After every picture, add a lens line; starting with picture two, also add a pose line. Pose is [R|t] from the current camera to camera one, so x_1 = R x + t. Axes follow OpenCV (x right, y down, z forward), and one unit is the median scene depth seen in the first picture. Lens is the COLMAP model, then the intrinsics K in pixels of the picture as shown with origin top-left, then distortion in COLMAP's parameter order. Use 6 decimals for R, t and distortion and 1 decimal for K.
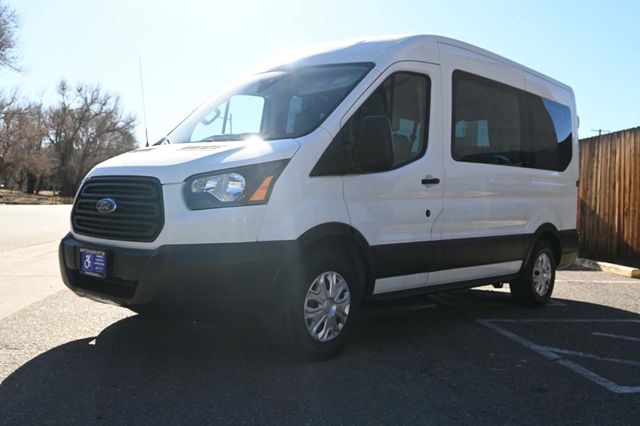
lens RADIAL K [[619.8, 0, 320.0], [0, 619.8, 213.0], [0, 0, 1]] dist [-0.003648, -0.001031]
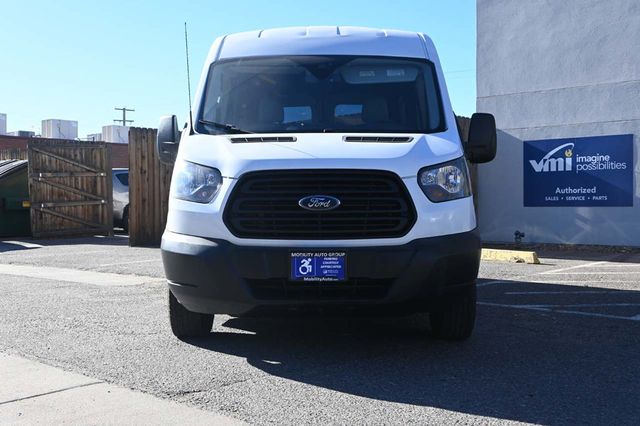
lens RADIAL K [[744.5, 0, 320.0], [0, 744.5, 213.0], [0, 0, 1]] dist [-0.001076, -0.007209]
pose [[0.746878, -0.051789, 0.662941, -0.779384], [0.043256, 0.998635, 0.029280, -0.020932], [-0.663552, 0.006808, 0.748099, 0.138479]]
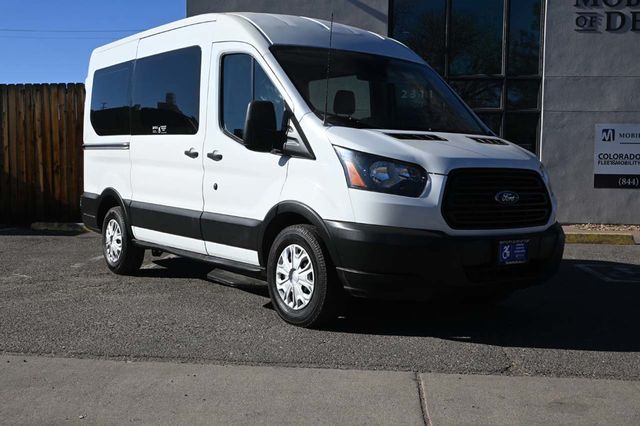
lens RADIAL K [[744.5, 0, 320.0], [0, 744.5, 213.0], [0, 0, 1]] dist [-0.001076, -0.007209]
pose [[0.189416, -0.089882, 0.977775, -1.211028], [0.009090, 0.995919, 0.089789, -0.074953], [-0.981855, -0.008119, 0.189460, 0.785710]]
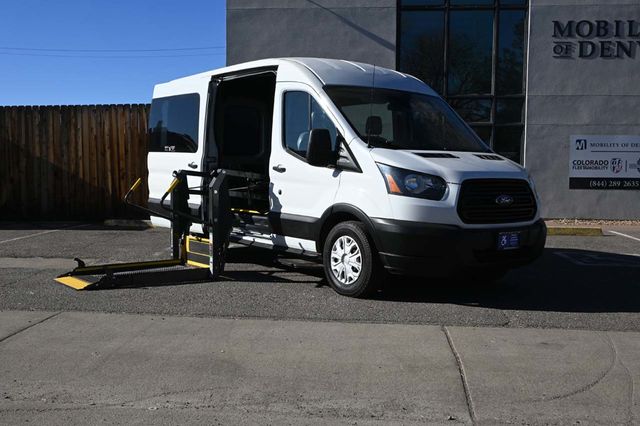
lens RADIAL K [[670.3, 0, 320.0], [0, 670.3, 213.0], [0, 0, 1]] dist [-0.013025, -0.006356]
pose [[0.193429, -0.095237, 0.976481, -1.422891], [0.013552, 0.995442, 0.094402, -0.098374], [-0.981021, -0.005027, 0.193838, 0.818932]]
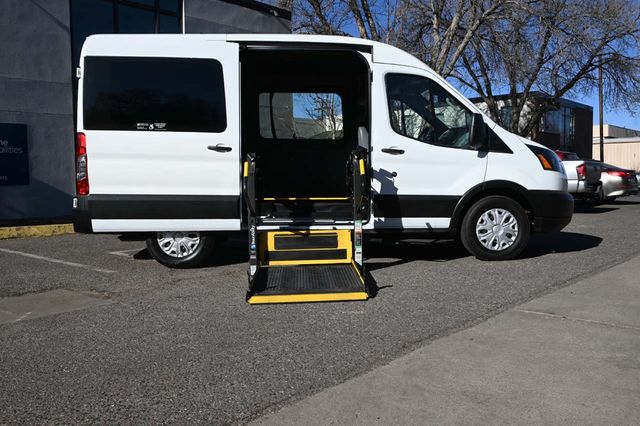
lens RADIAL K [[608.2, 0, 320.0], [0, 608.2, 213.0], [0, 0, 1]] dist [-0.003384, 0.002373]
pose [[-0.696286, -0.073330, 0.714008, -0.899980], [-0.004814, 0.995222, 0.097517, -0.056013], [-0.717748, 0.064463, -0.693313, 2.107503]]
